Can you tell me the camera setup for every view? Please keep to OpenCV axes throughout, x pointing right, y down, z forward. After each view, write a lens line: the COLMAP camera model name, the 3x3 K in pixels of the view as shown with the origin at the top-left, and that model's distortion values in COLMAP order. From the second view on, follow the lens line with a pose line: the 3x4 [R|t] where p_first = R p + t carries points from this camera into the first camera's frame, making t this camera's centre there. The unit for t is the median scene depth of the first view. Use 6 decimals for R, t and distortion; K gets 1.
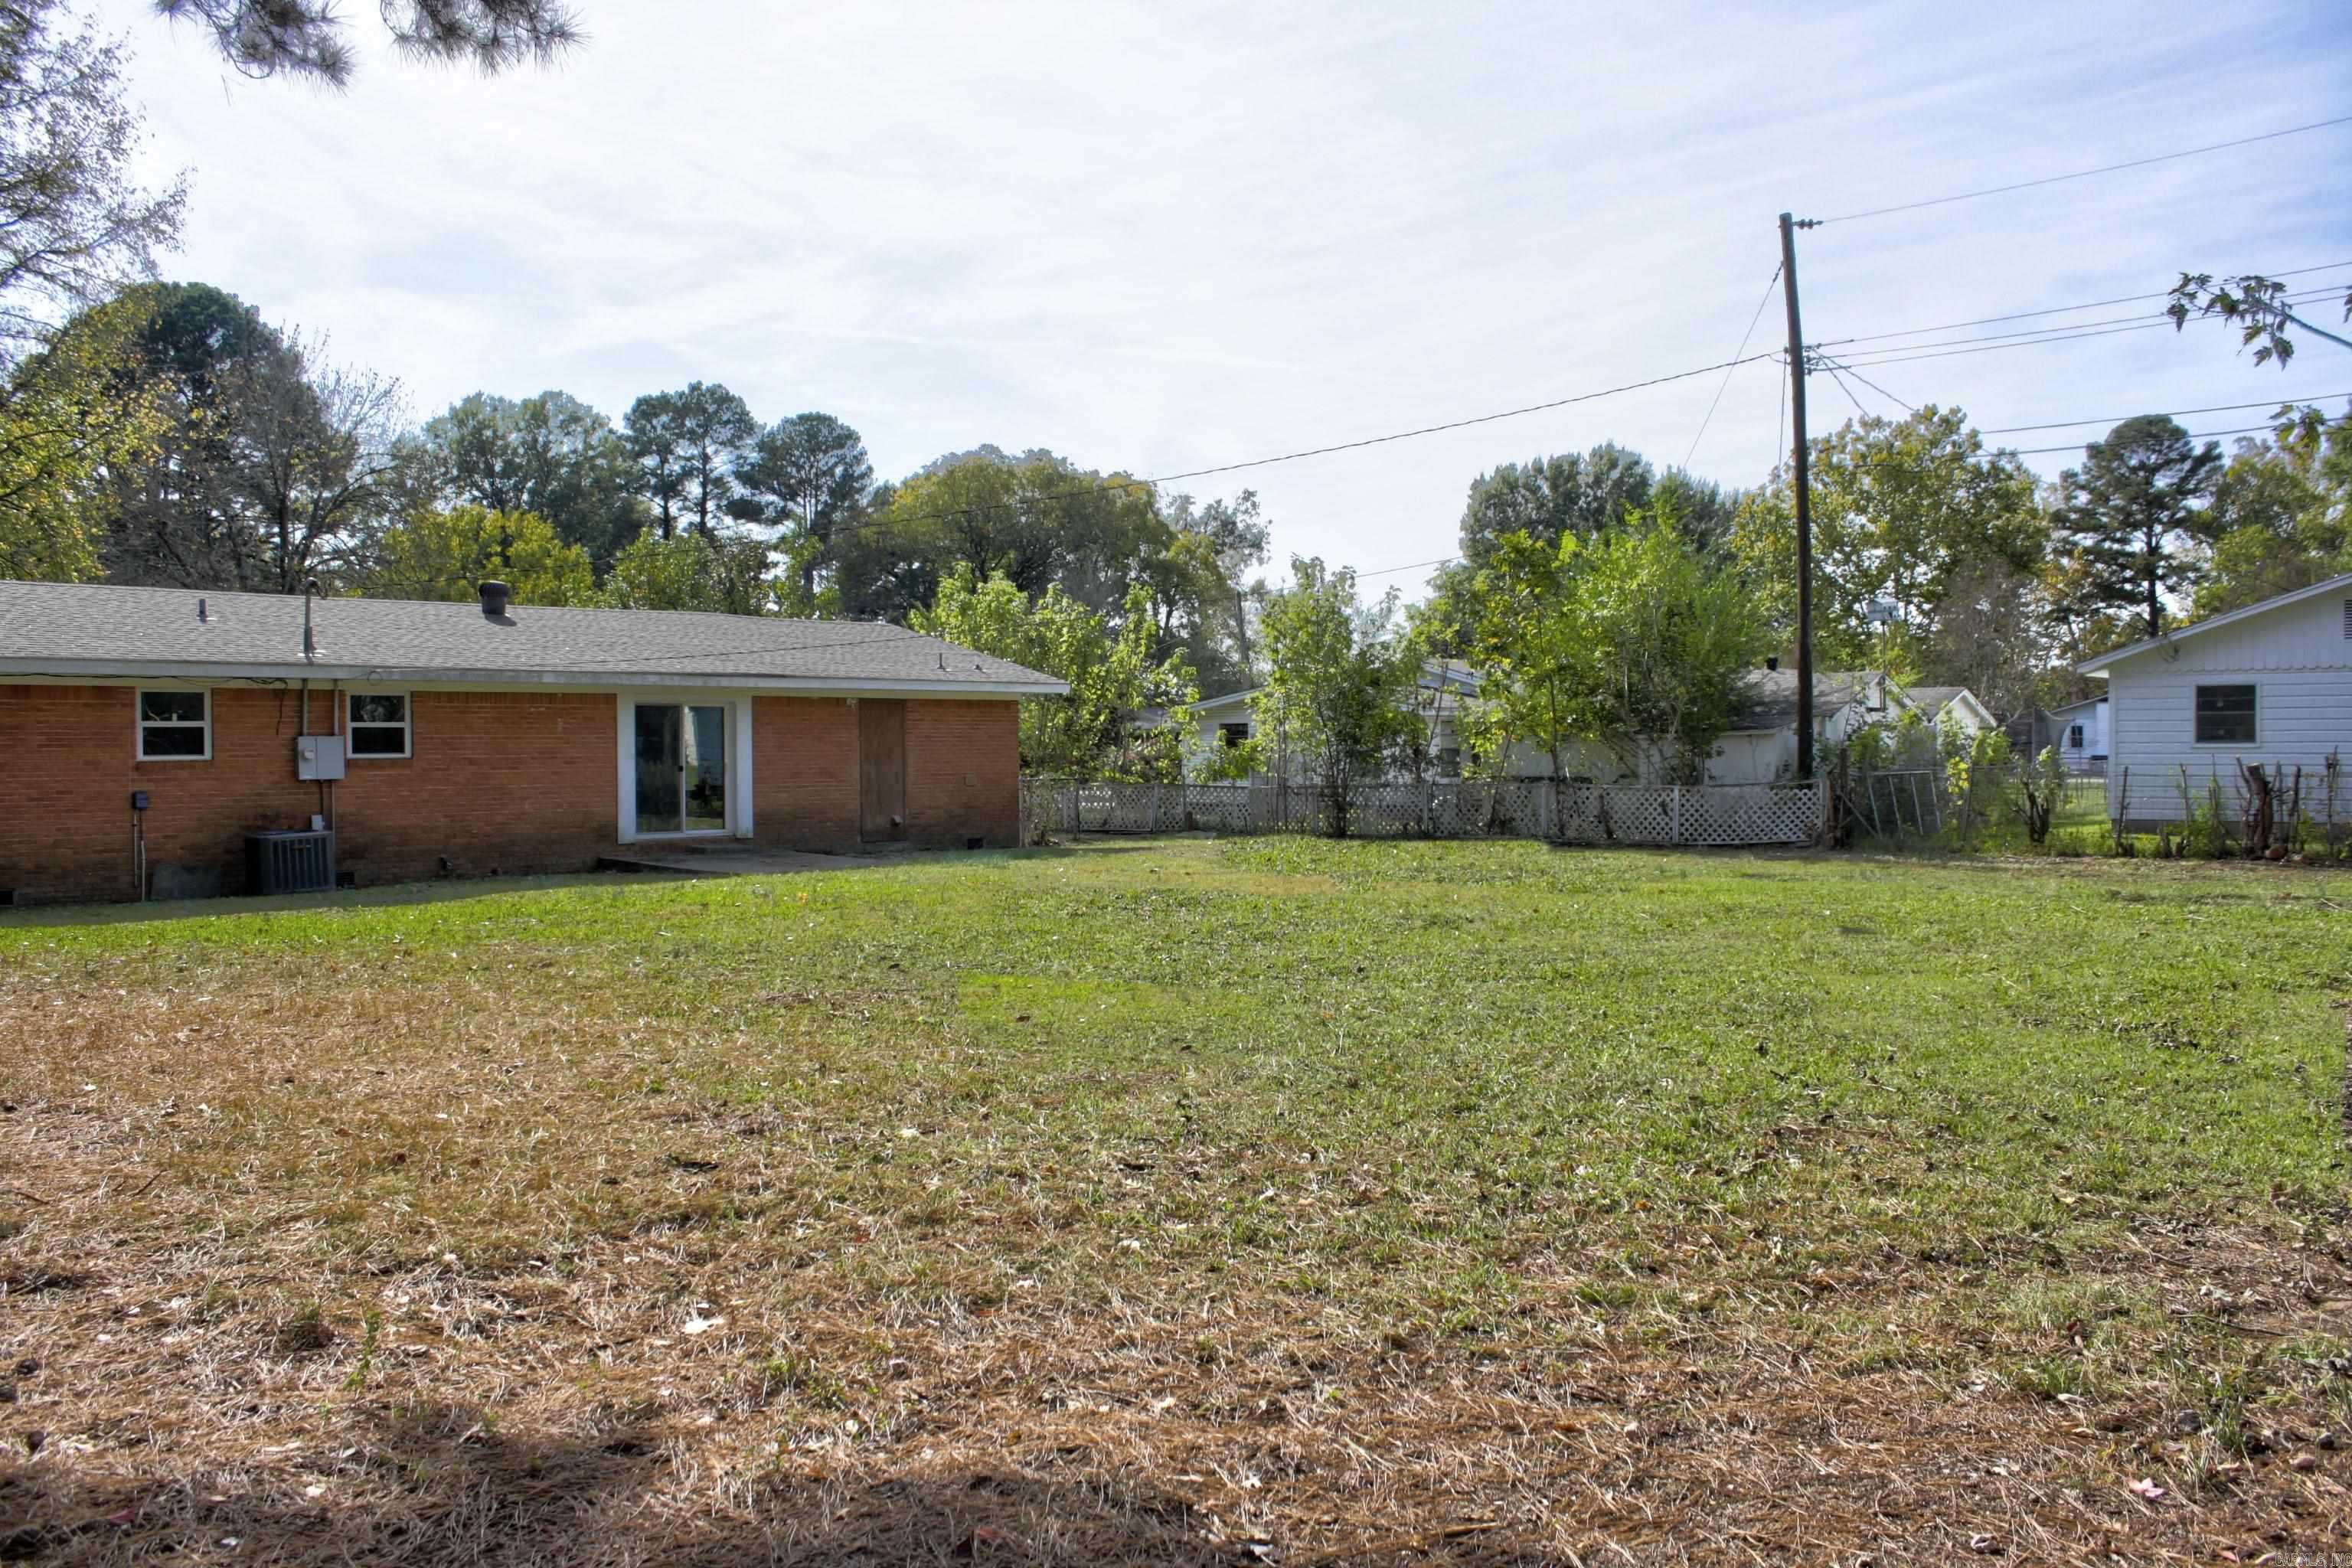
lens RADIAL K [[1988.5, 0, 1192.4], [0, 1988.5, 807.6], [0, 0, 1]] dist [-0.164208, 0.148637]
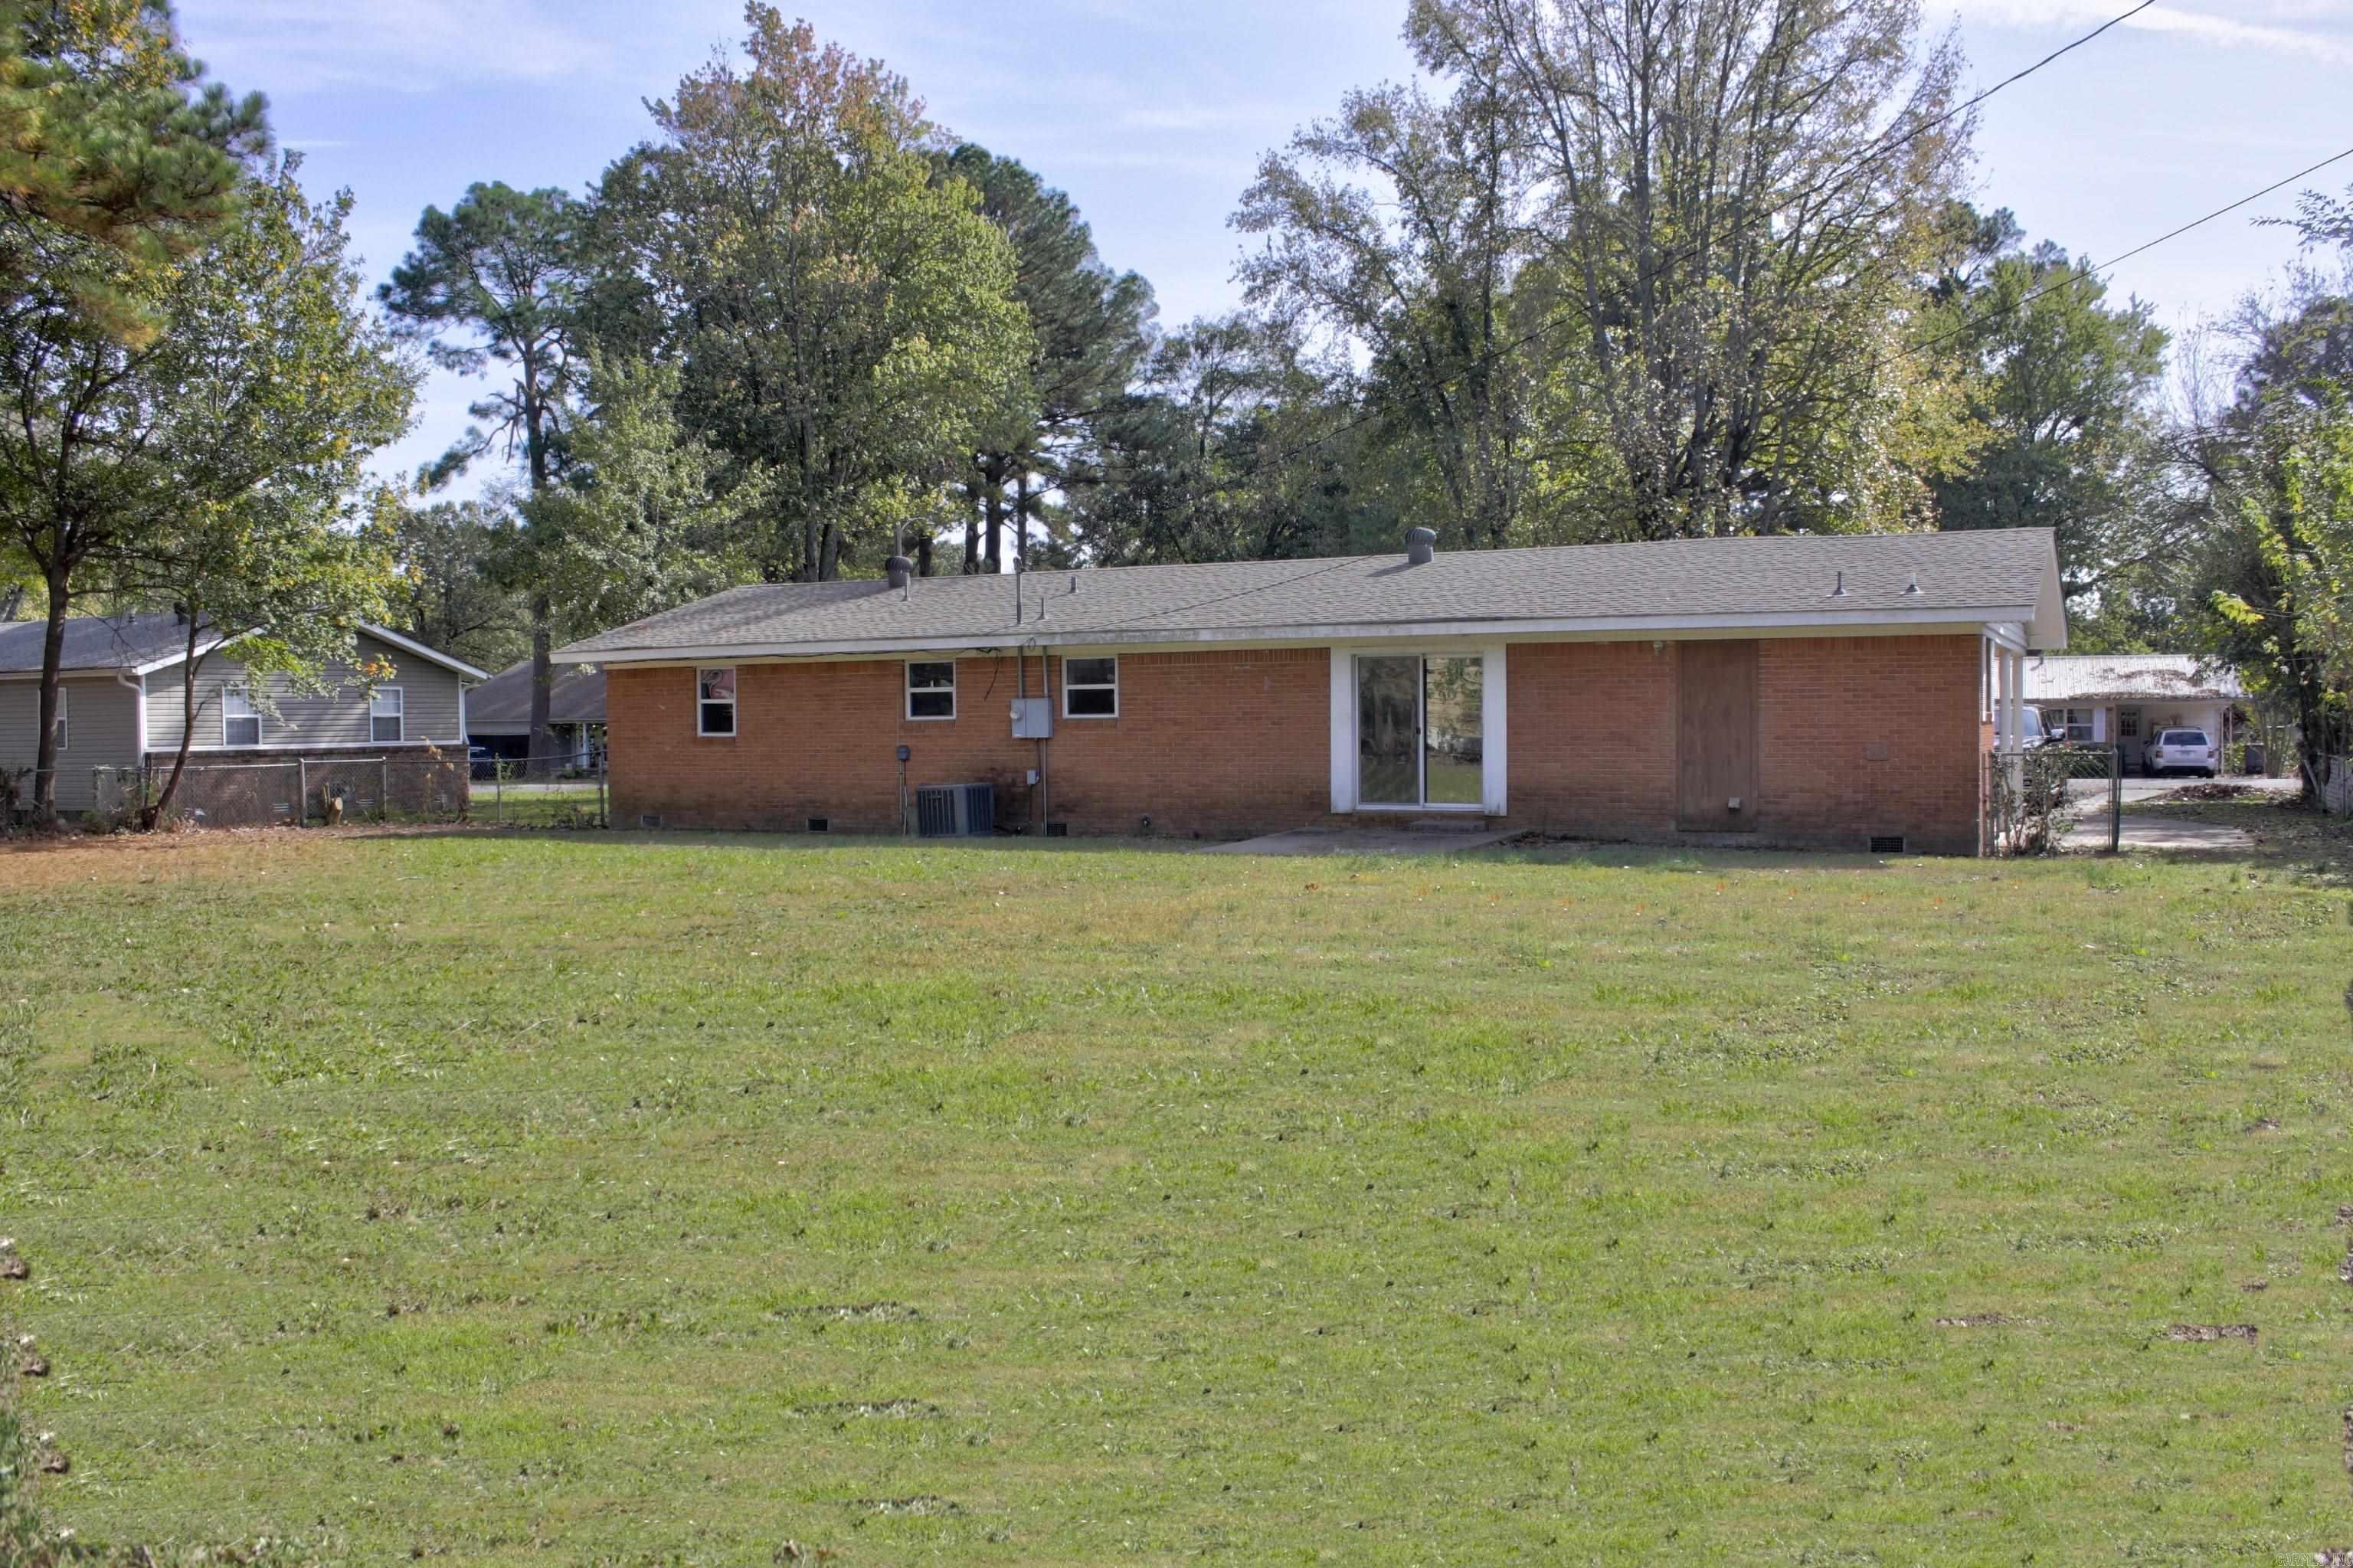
lens RADIAL K [[1989.4, 0, 1192.9], [0, 1989.4, 807.6], [0, 0, 1]] dist [-0.164208, 0.148637]
pose [[0.234610, 0.050167, -0.970794, 0.647984], [-0.019388, 0.998710, 0.046924, -0.028626], [0.971896, 0.007813, 0.235280, 0.793563]]
